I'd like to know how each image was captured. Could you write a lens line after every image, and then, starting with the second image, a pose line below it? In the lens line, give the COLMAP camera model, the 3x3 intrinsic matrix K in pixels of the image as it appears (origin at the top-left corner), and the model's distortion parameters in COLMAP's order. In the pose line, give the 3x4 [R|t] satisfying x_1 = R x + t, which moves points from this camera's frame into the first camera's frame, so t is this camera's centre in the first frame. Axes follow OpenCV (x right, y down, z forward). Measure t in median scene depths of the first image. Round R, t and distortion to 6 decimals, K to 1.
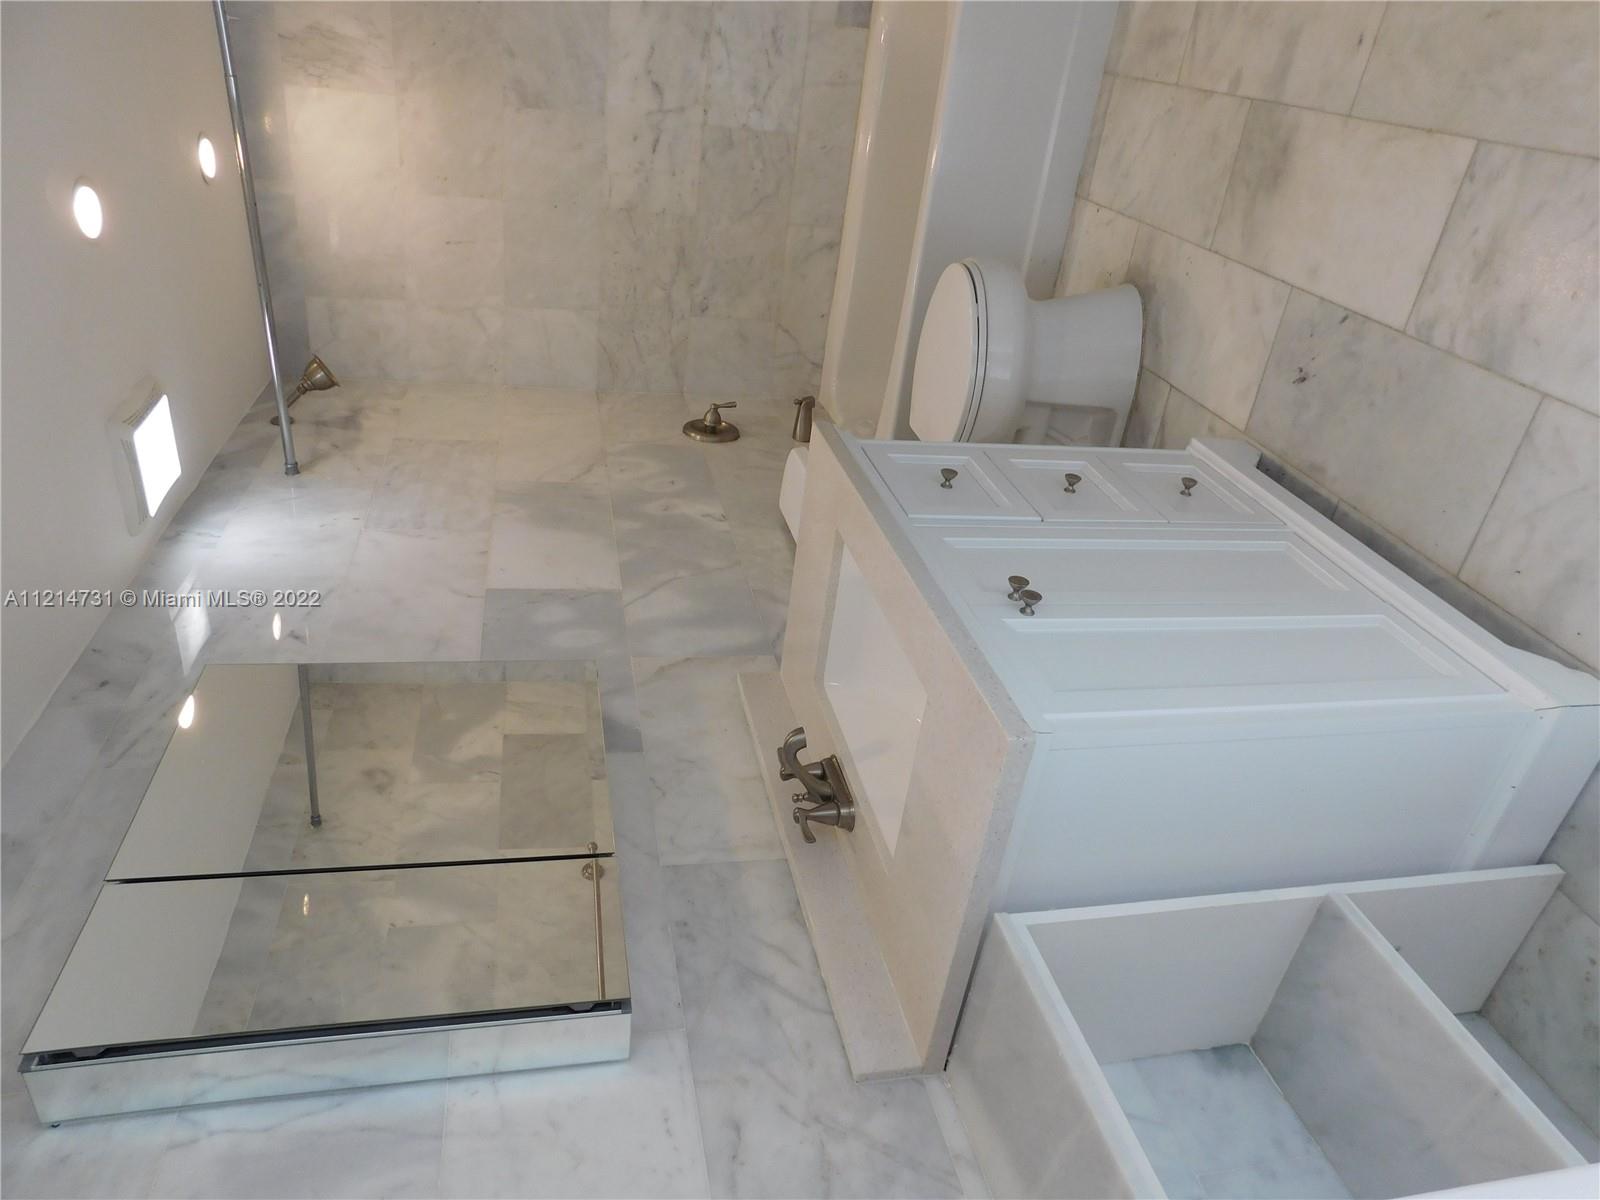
lens RADIAL K [[1057.3, 0, 800.0], [0, 1057.3, 600.0], [0, 0, 1]] dist [-0.088289, 0.085971]
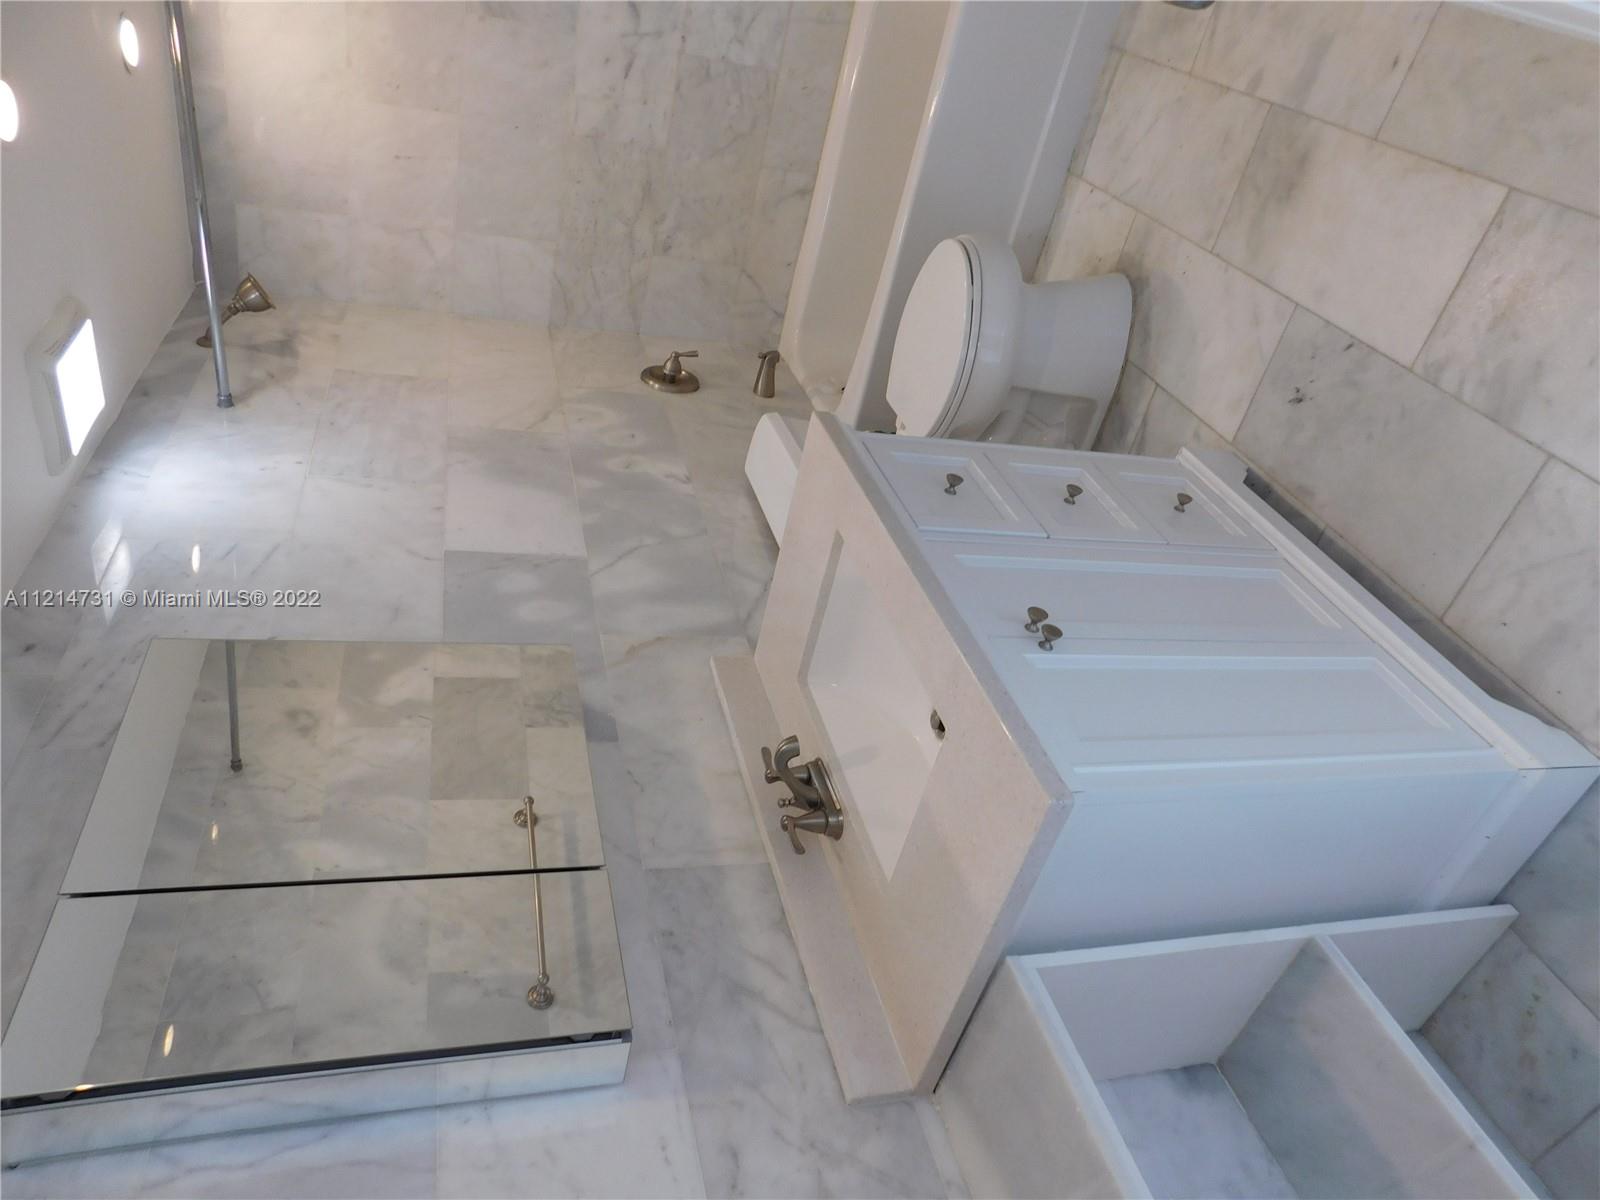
lens RADIAL K [[1057.4, 0, 800.0], [0, 1057.4, 600.0], [0, 0, 1]] dist [-0.082430, 0.077555]
pose [[0.994255, 0.051258, 0.093965, -0.081819], [-0.058481, 0.995407, 0.075800, -0.070435], [-0.089648, -0.080860, 0.992686, 0.031843]]
